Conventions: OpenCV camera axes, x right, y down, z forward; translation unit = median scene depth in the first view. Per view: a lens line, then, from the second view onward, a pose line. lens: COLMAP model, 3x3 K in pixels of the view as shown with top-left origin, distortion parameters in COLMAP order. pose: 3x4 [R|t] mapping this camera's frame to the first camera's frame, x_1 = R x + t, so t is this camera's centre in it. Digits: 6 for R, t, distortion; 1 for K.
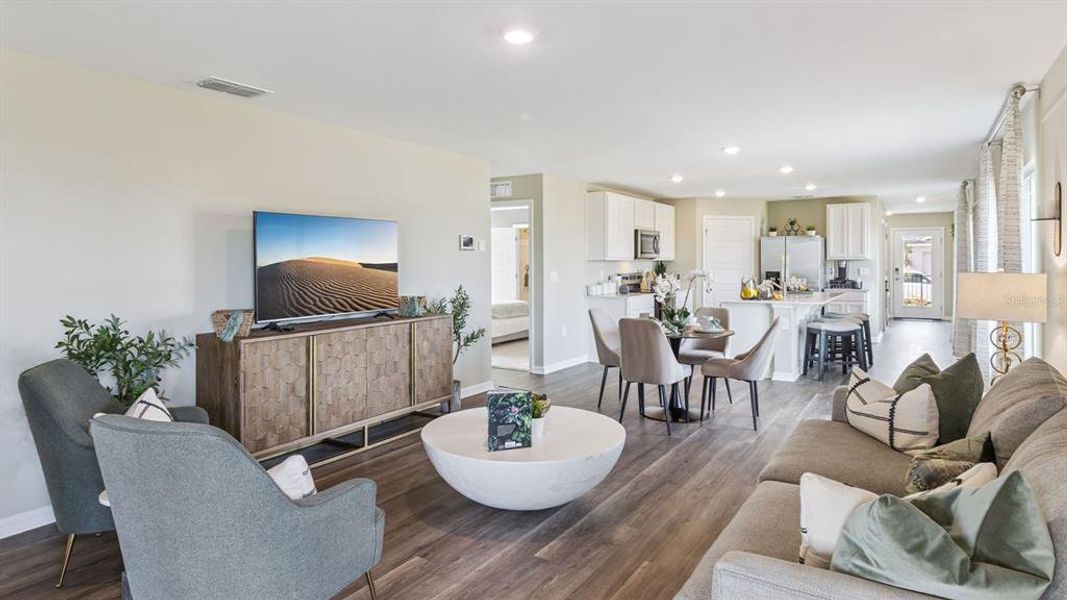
lens RADIAL K [[602.1, 0, 533.3], [0, 602.1, 269.3], [0, 0, 1]] dist [0.001597, 0.000288]
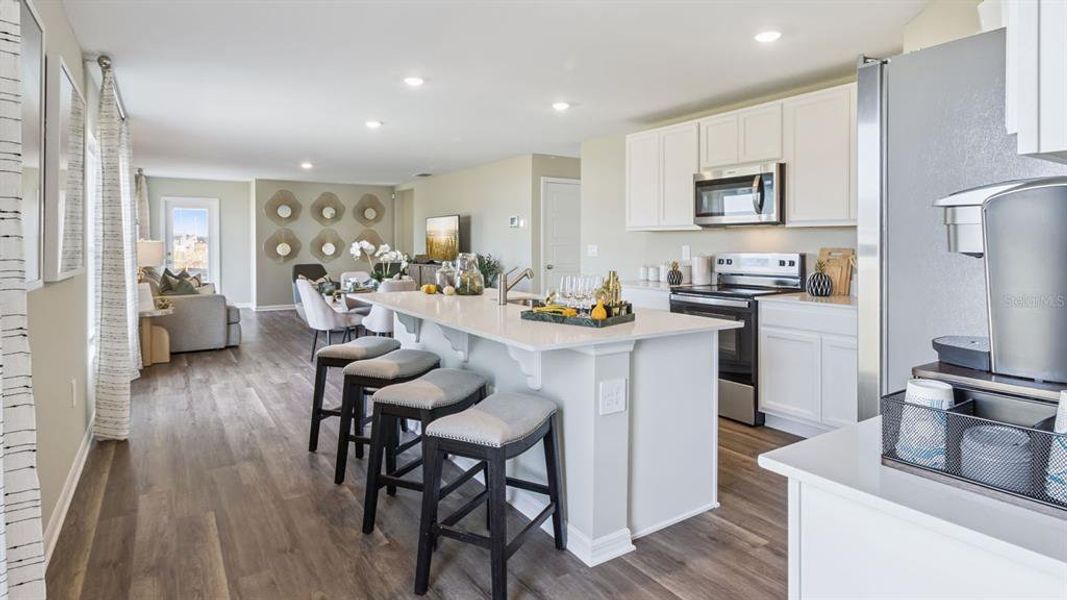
lens RADIAL K [[569.8, 0, 534.5], [0, 569.8, 250.6], [0, 0, 1]] dist [-0.002549, -0.000772]
pose [[-0.410711, 0.017380, -0.911600, 0.681769], [-0.008470, 0.999702, 0.022876, -0.005463], [0.911726, 0.017117, -0.410442, 1.022183]]
